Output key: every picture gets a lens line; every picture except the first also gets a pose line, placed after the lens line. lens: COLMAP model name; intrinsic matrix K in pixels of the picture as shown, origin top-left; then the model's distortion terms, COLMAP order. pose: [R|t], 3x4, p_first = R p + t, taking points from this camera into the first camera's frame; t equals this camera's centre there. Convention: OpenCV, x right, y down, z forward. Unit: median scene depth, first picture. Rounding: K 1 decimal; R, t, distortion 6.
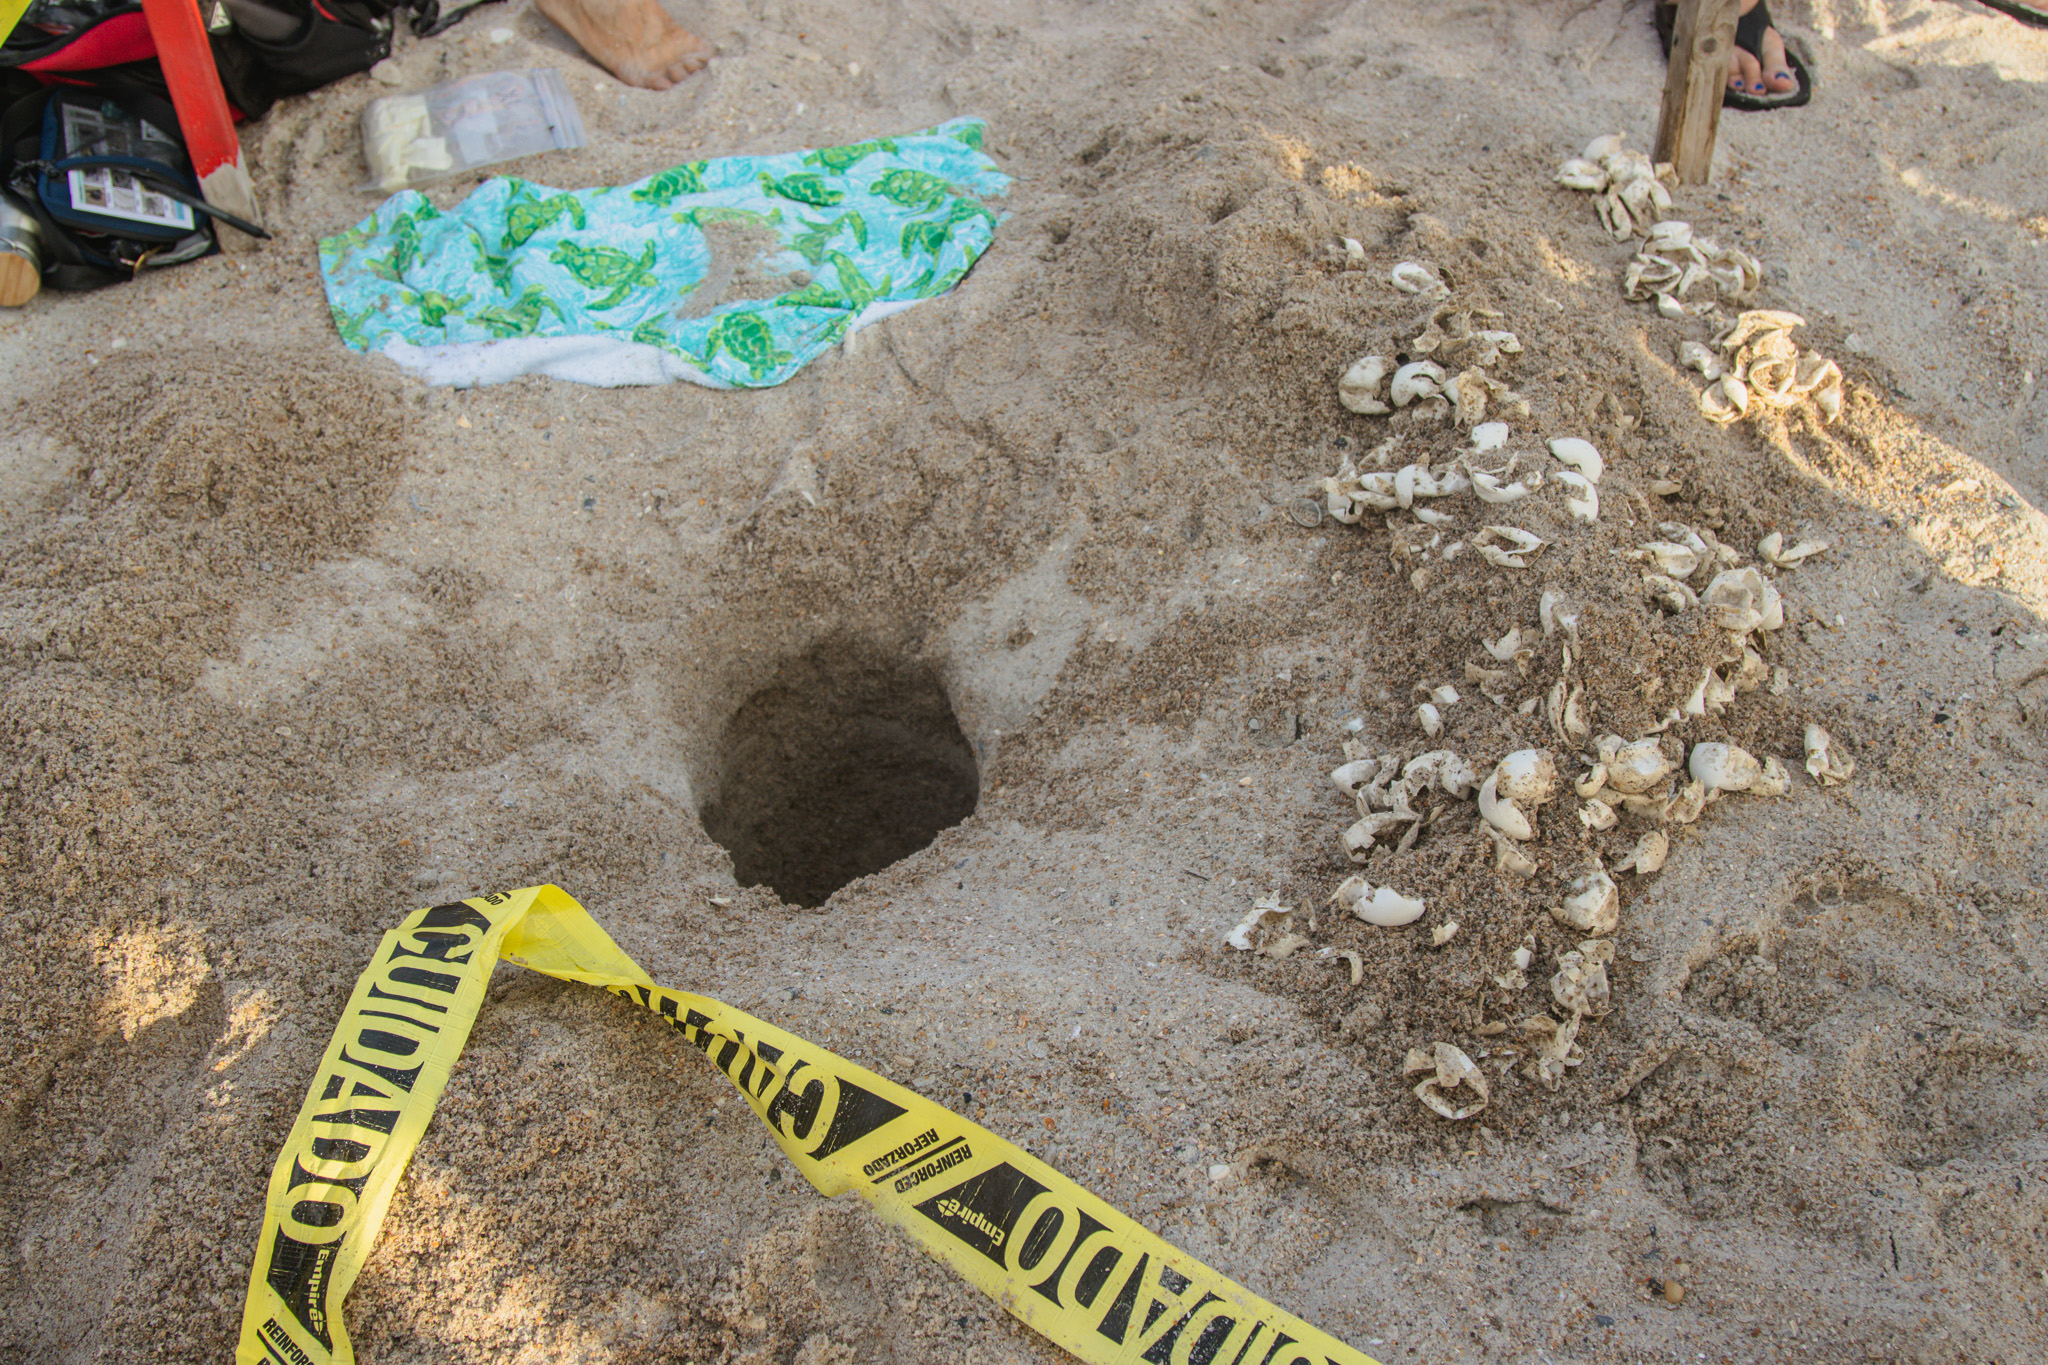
lens RADIAL K [[2267.4, 0, 1026.4], [0, 2267.4, 685.4], [0, 0, 1]] dist [-0.099625, 0.000000]
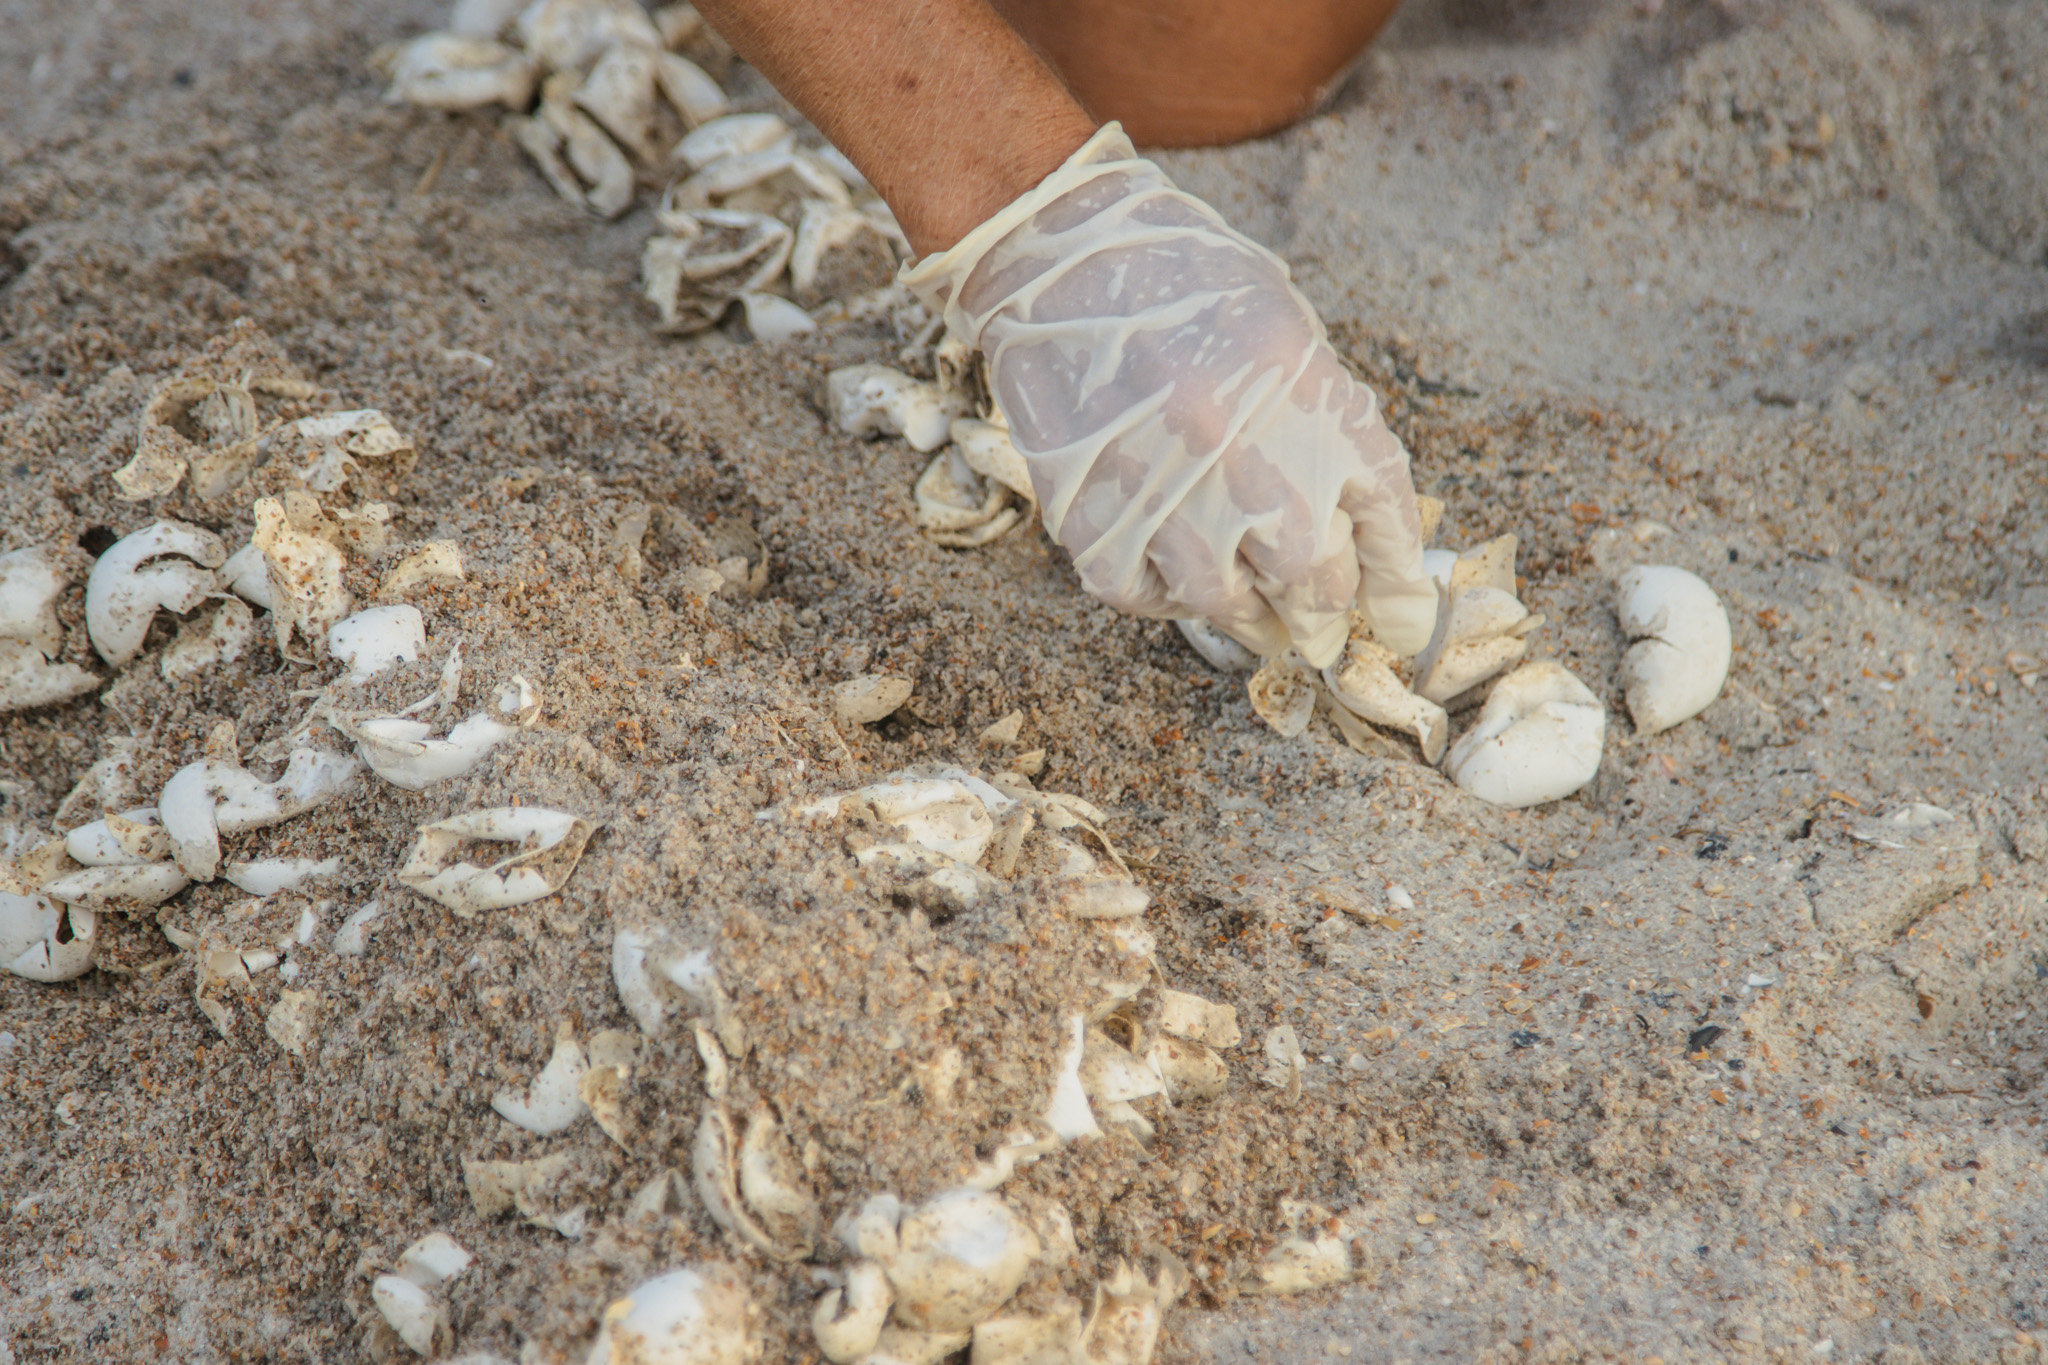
lens RADIAL K [[9959.6, 0, 1022.9], [0, 9959.6, 682.4], [0, 0, 1]] dist [0.726523, 0.000000]
pose [[0.938664, -0.201385, 0.279919, -0.159971], [0.271296, 0.932357, -0.238973, 0.322410], [-0.212859, 0.300256, 0.929805, -0.562834]]
